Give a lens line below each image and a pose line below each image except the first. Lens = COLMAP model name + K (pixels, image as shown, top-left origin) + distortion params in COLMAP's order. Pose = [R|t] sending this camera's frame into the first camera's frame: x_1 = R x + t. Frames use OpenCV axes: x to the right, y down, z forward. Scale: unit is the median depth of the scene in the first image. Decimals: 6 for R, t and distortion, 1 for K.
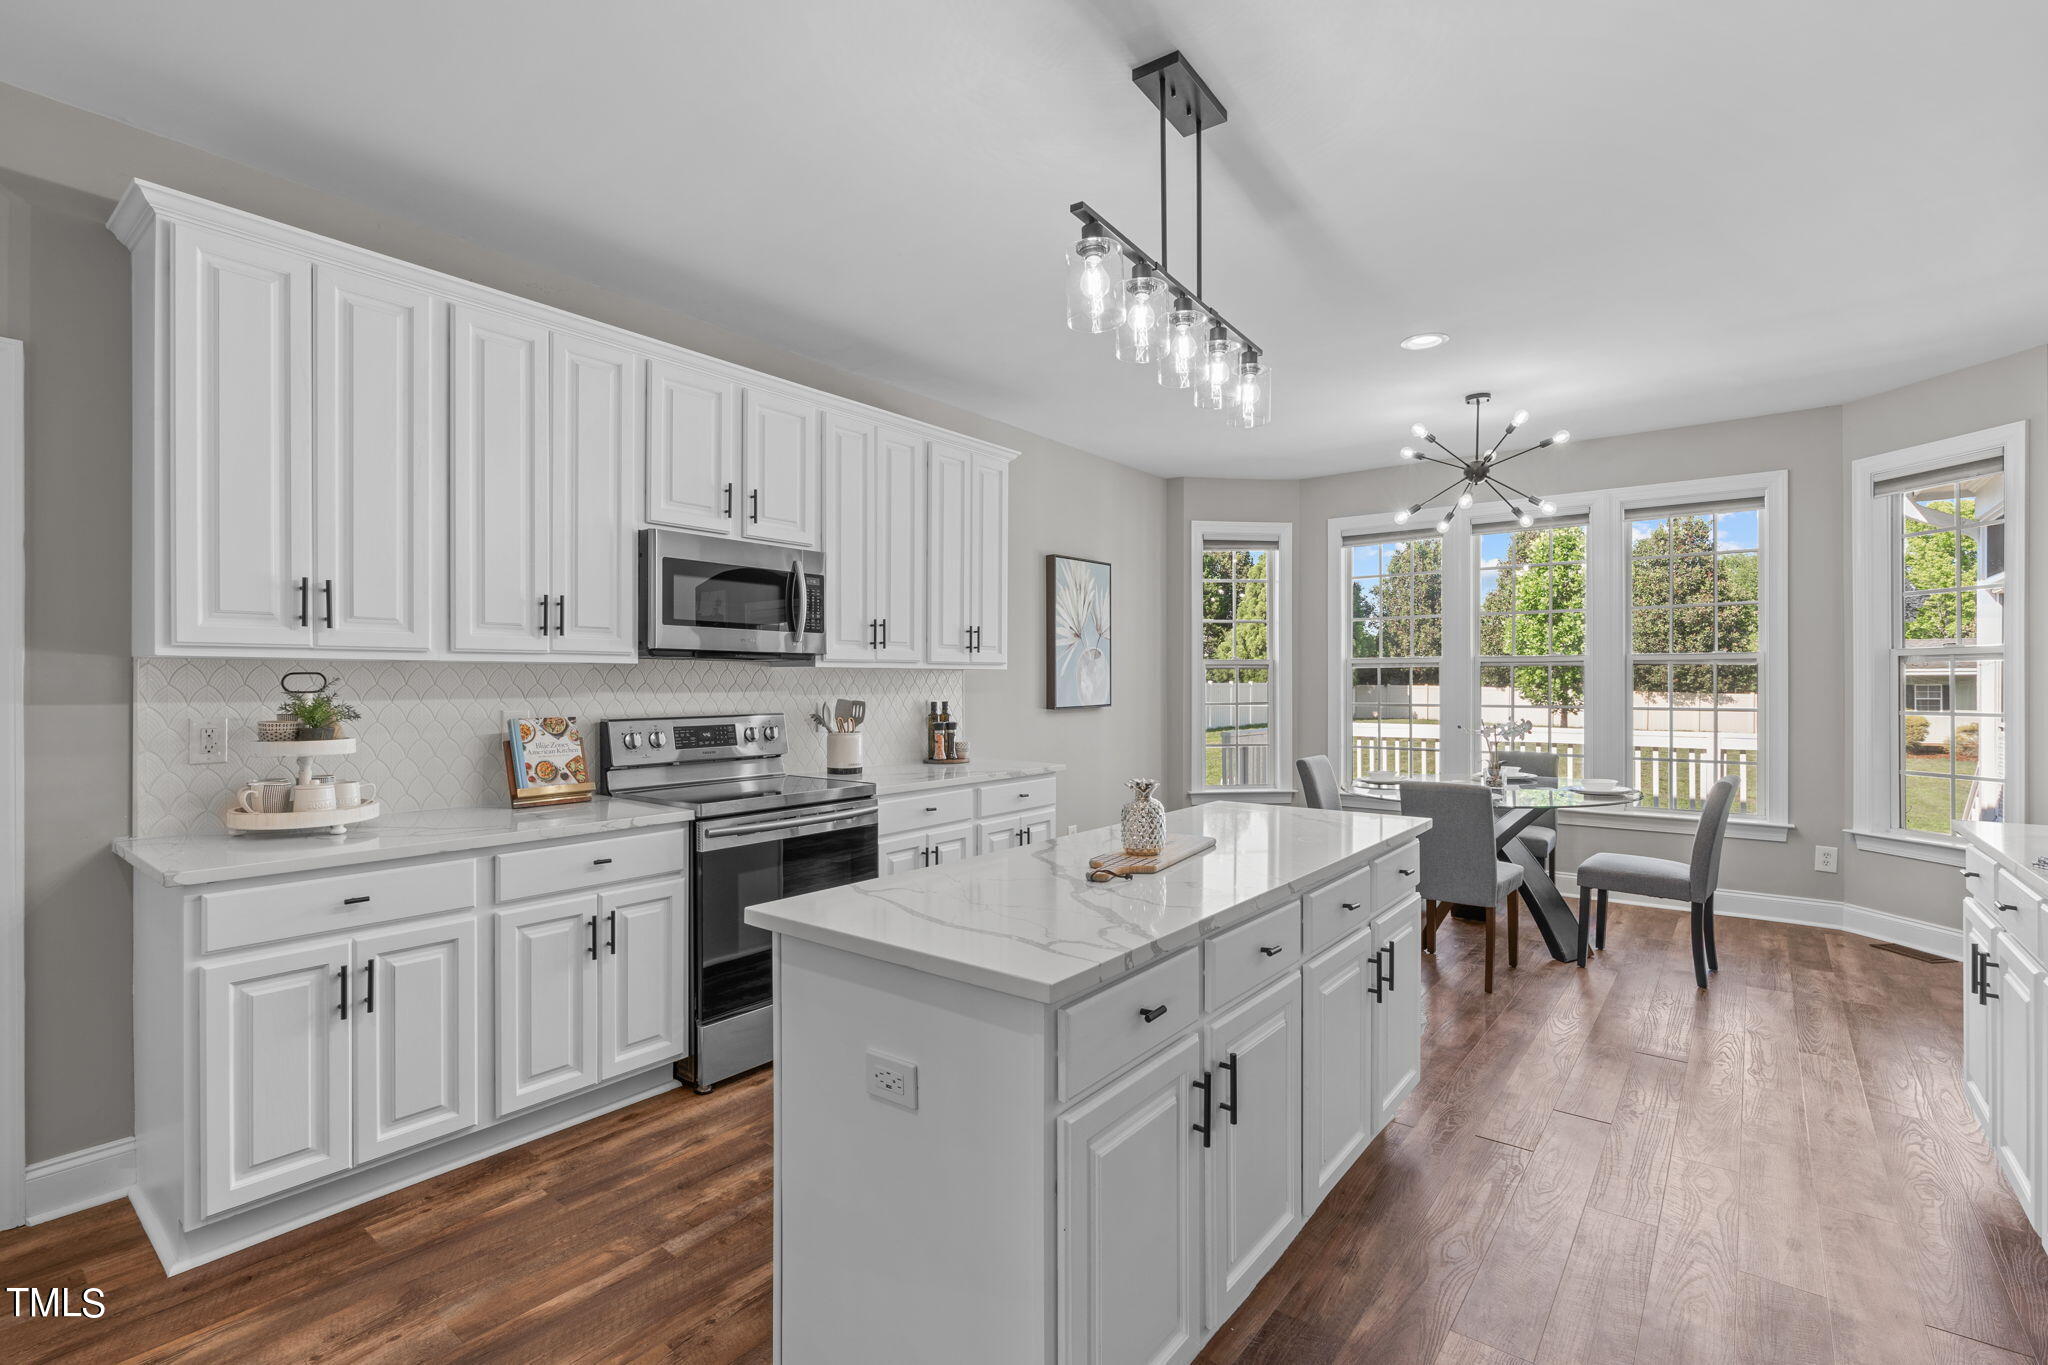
lens RADIAL K [[941.5, 0, 1019.0], [0, 941.5, 681.7], [0, 0, 1]] dist [-0.005185, 0.002007]
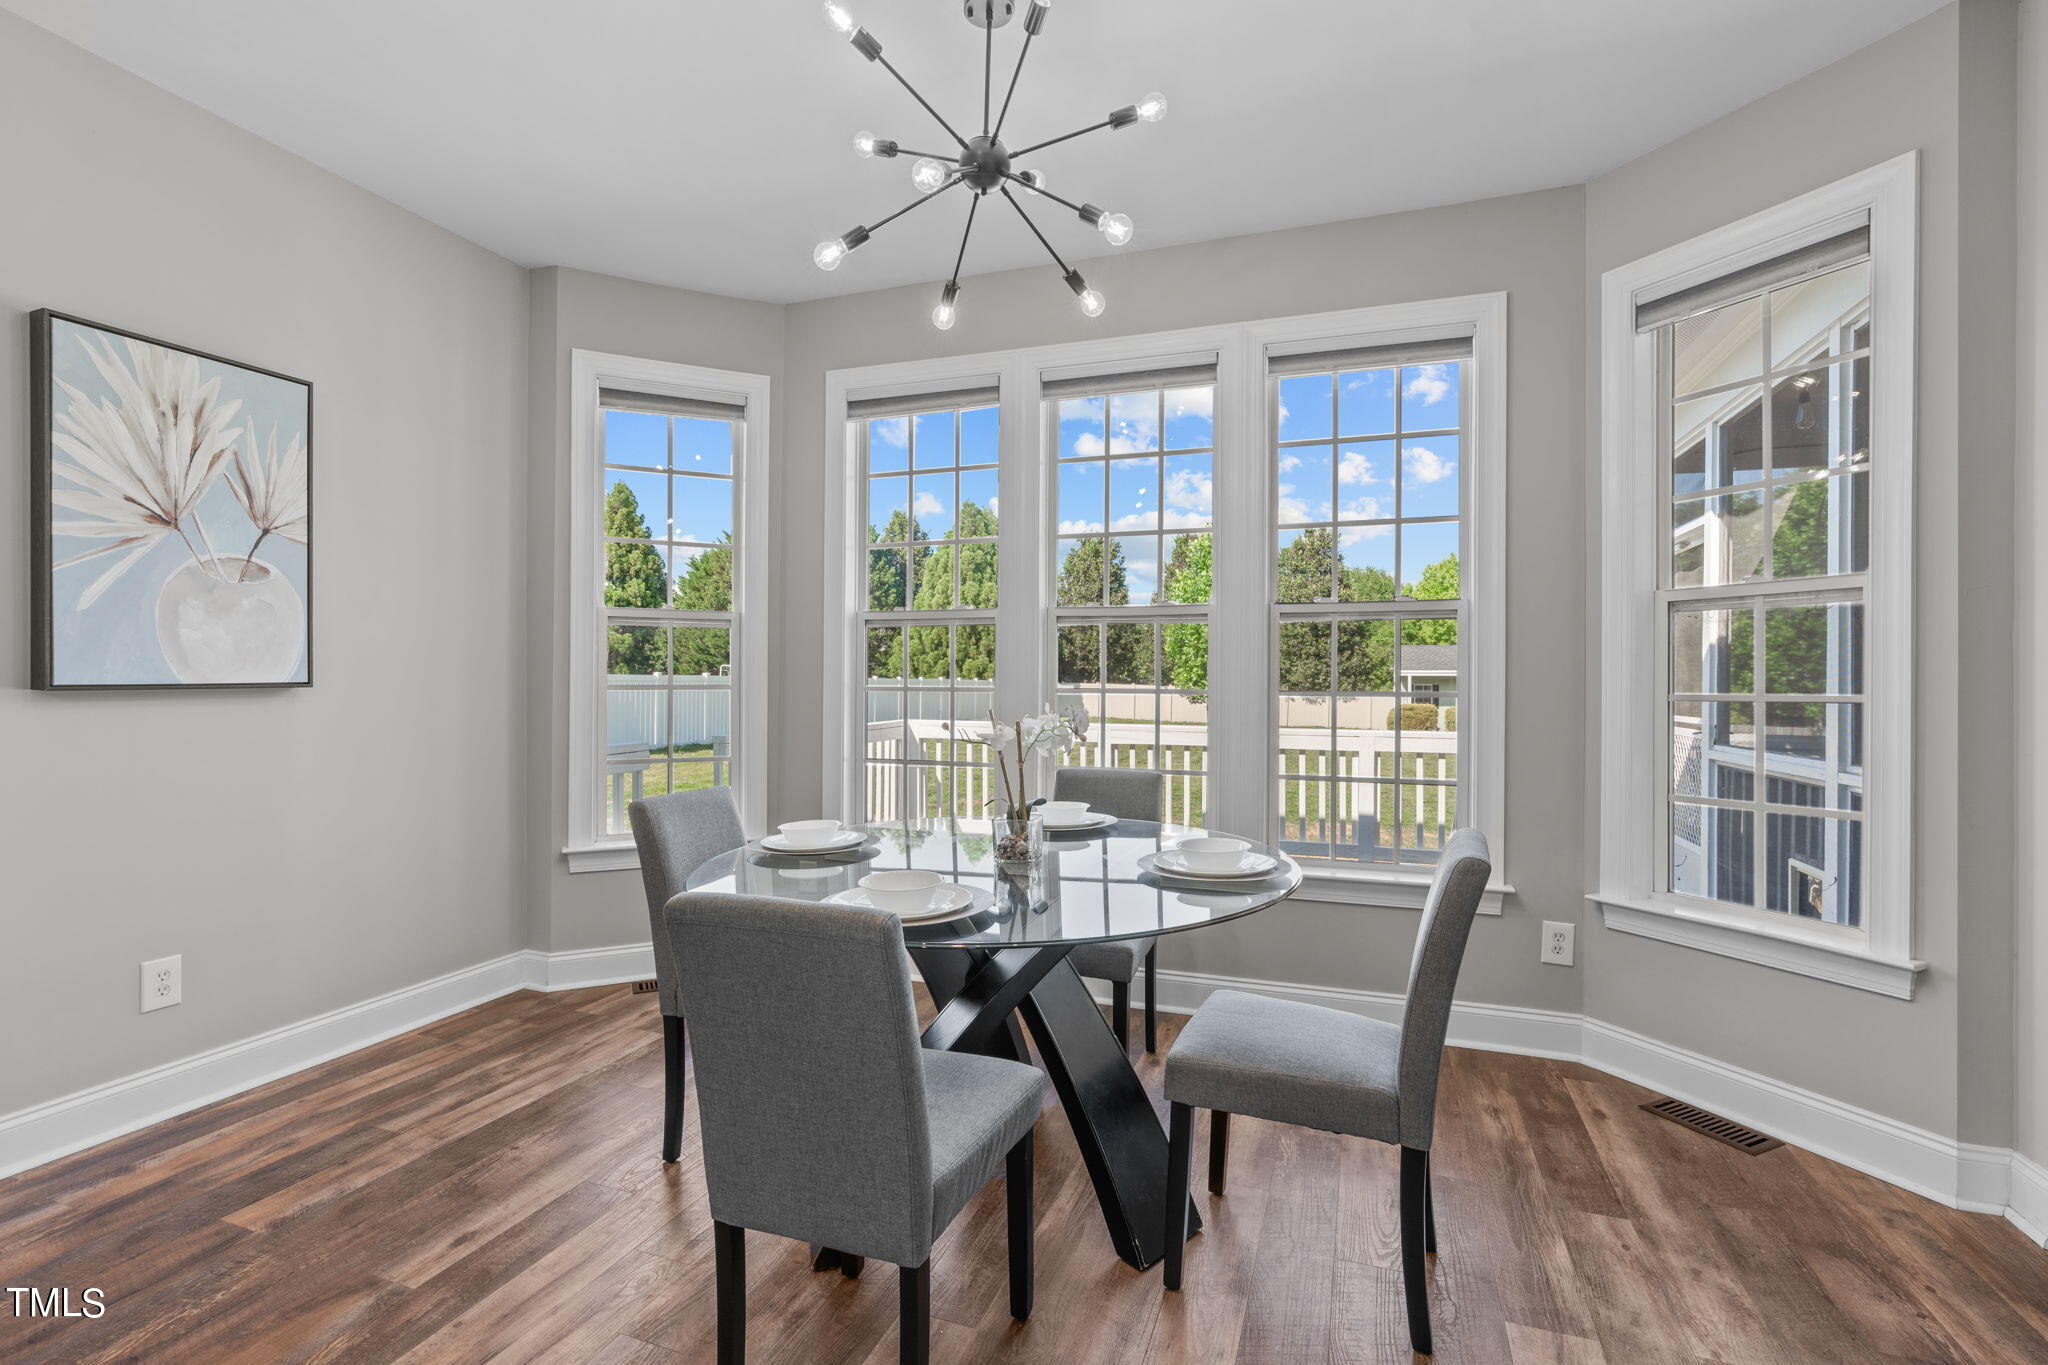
lens RADIAL K [[941.5, 0, 1026.1], [0, 941.5, 678.9], [0, 0, 1]] dist [-0.005185, 0.002007]
pose [[0.949538, 0.007977, 0.313551, 0.312971], [-0.007338, 0.999968, -0.003217, 0.022557], [-0.313567, 0.000753, 0.949566, 0.482142]]
